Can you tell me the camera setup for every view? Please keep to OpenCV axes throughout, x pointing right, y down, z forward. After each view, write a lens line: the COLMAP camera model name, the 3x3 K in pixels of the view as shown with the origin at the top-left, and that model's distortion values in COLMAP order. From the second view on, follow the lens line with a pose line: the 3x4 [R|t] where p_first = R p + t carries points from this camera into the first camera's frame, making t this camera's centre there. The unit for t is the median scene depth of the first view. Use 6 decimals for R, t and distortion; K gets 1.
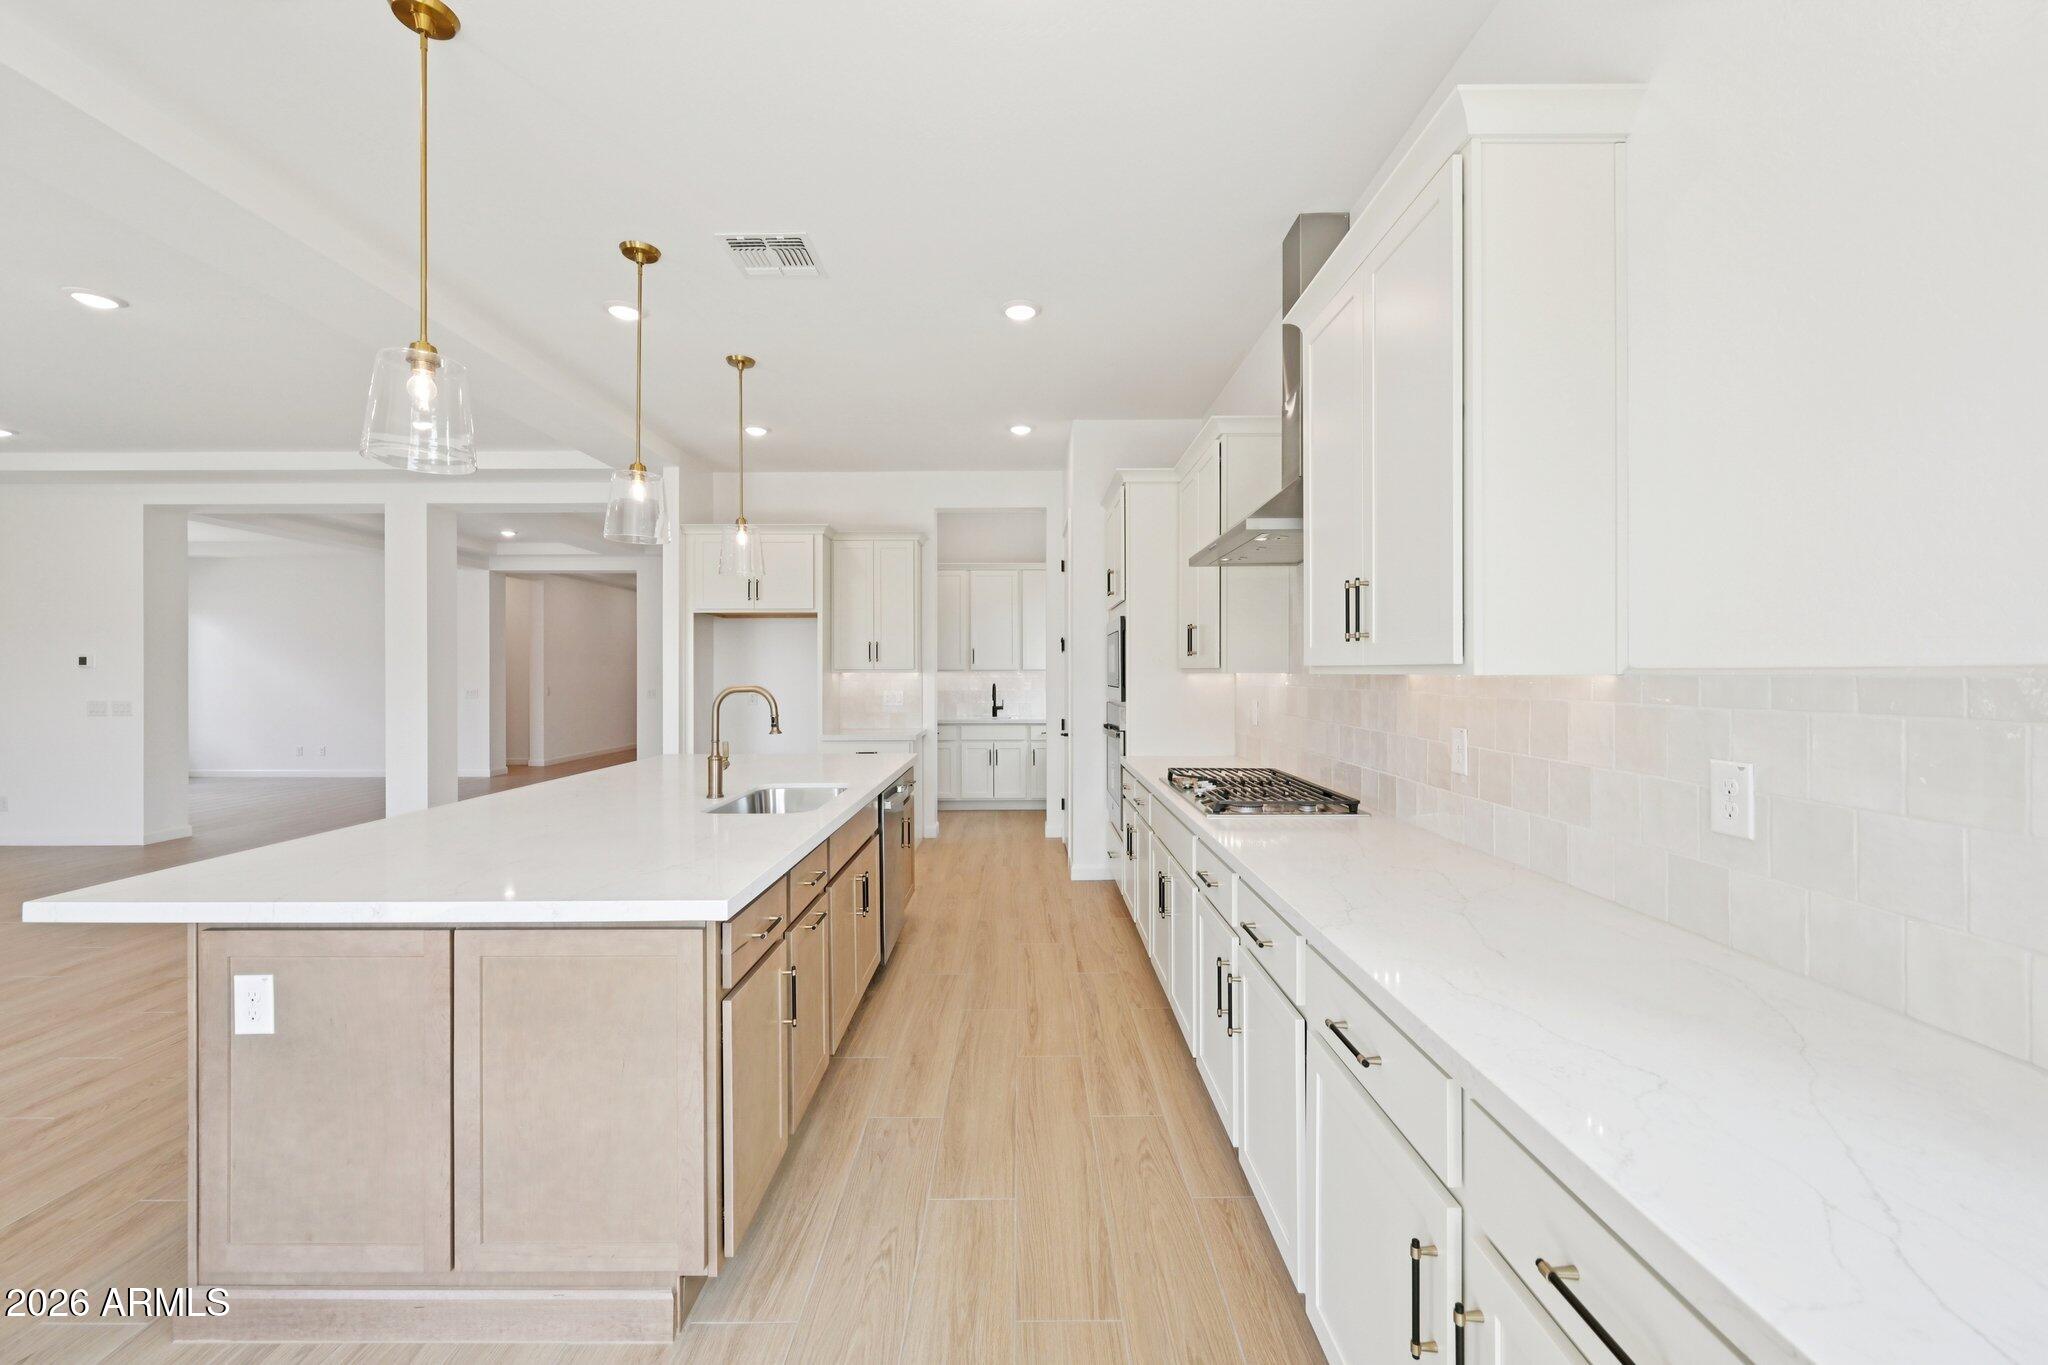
lens RADIAL K [[815.2, 0, 1022.8], [0, 815.2, 676.8], [0, 0, 1]] dist [-0.004549, -0.000389]
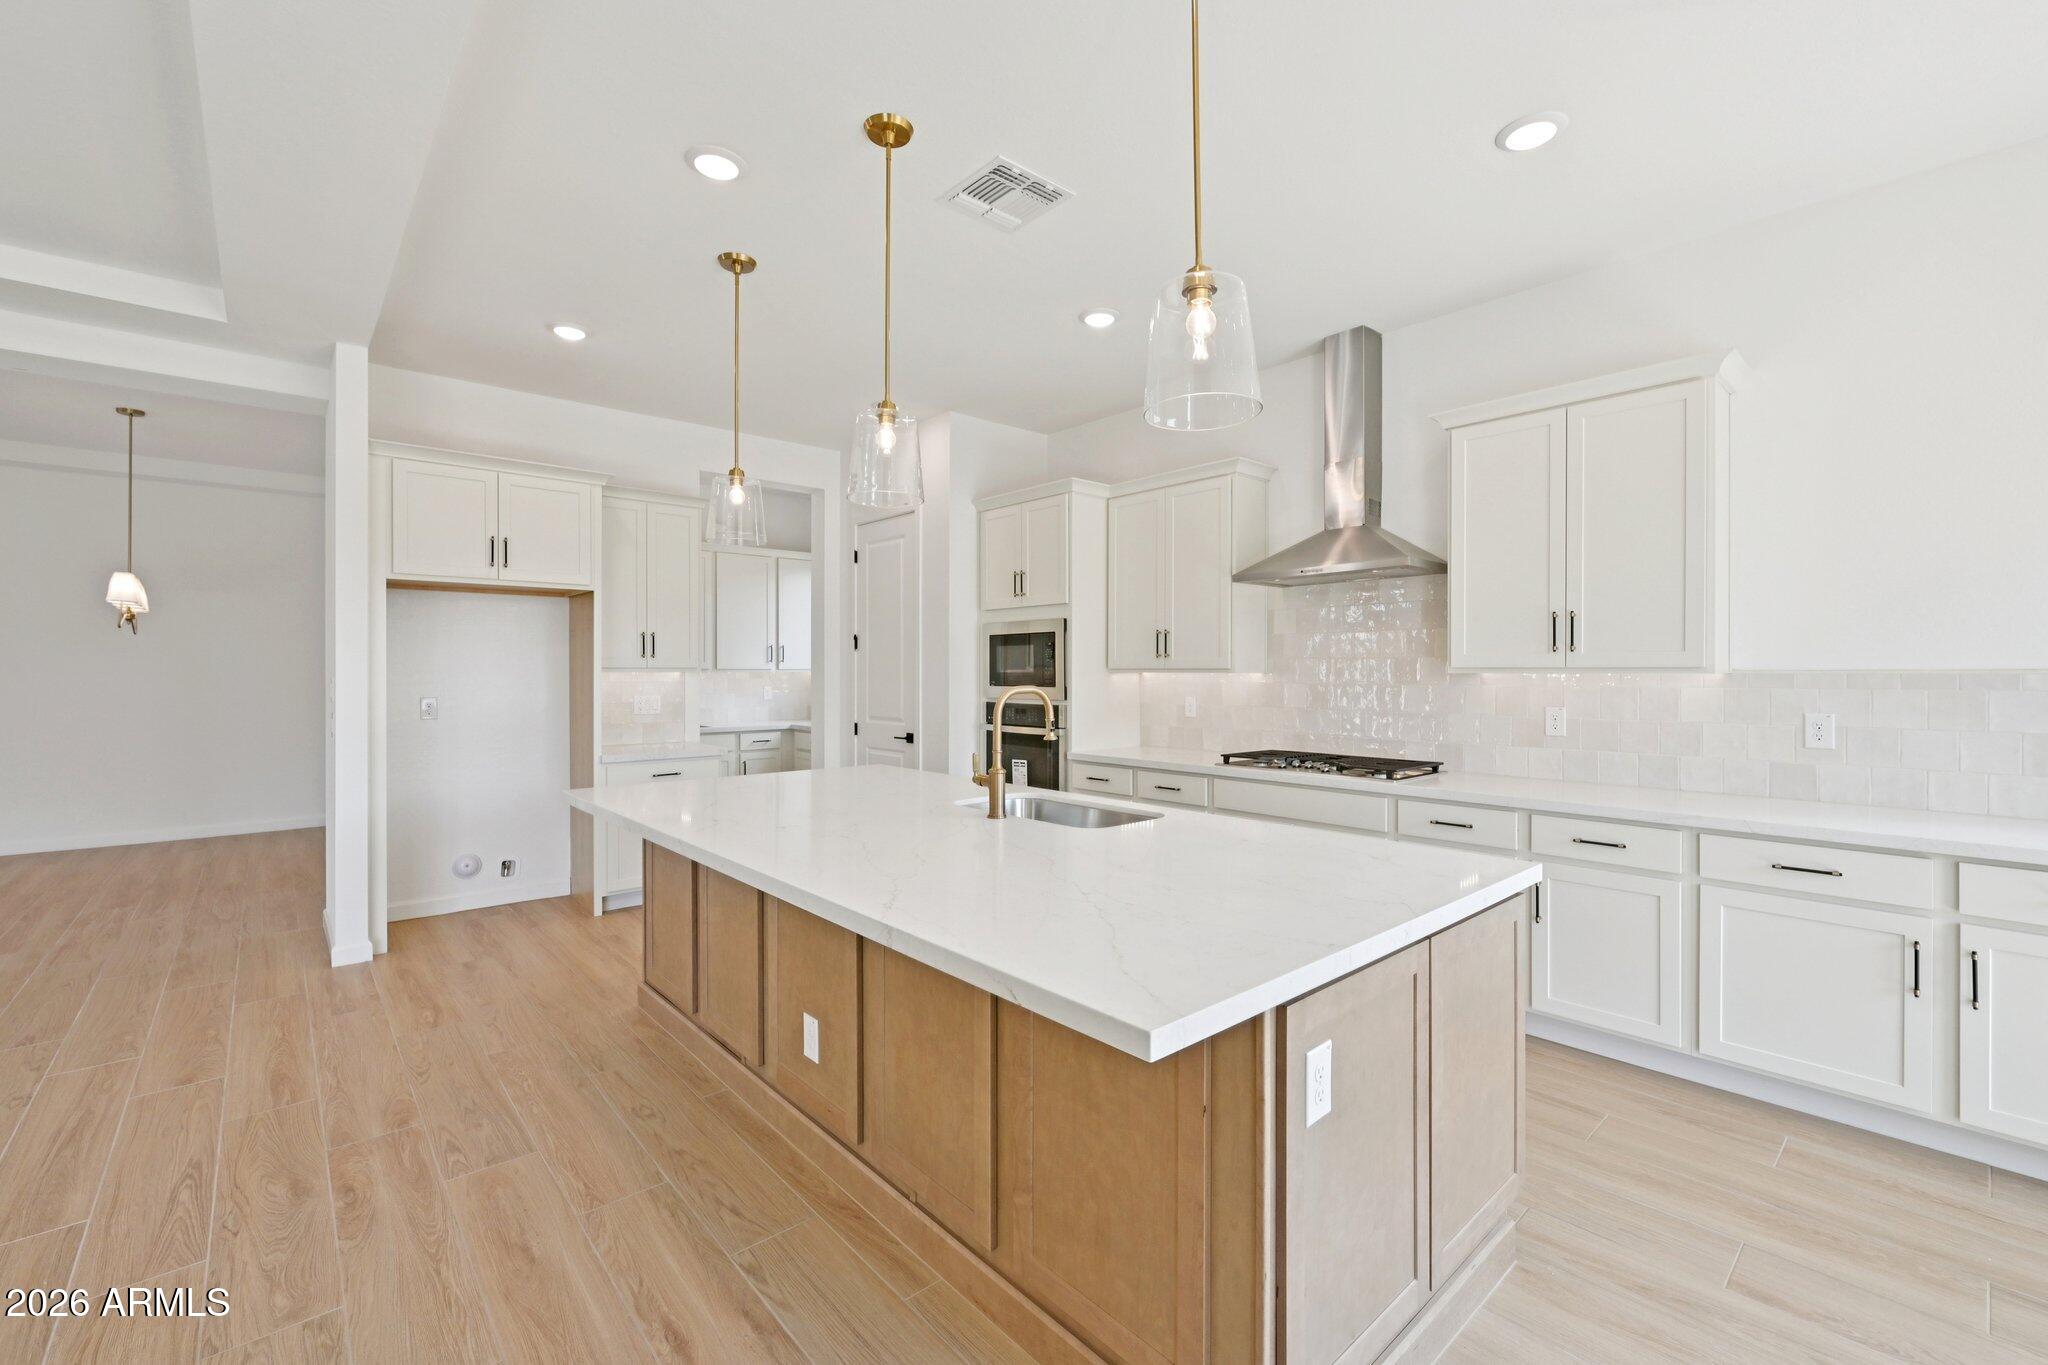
lens RADIAL K [[861.0, 0, 1025.1], [0, 861.0, 678.5], [0, 0, 1]] dist [-0.003672, -0.000309]
pose [[0.745915, -0.000998, 0.666040, -0.562958], [0.001382, 0.999999, -0.000049, 0.002197], [-0.666039, 0.000957, 0.745916, 0.181701]]
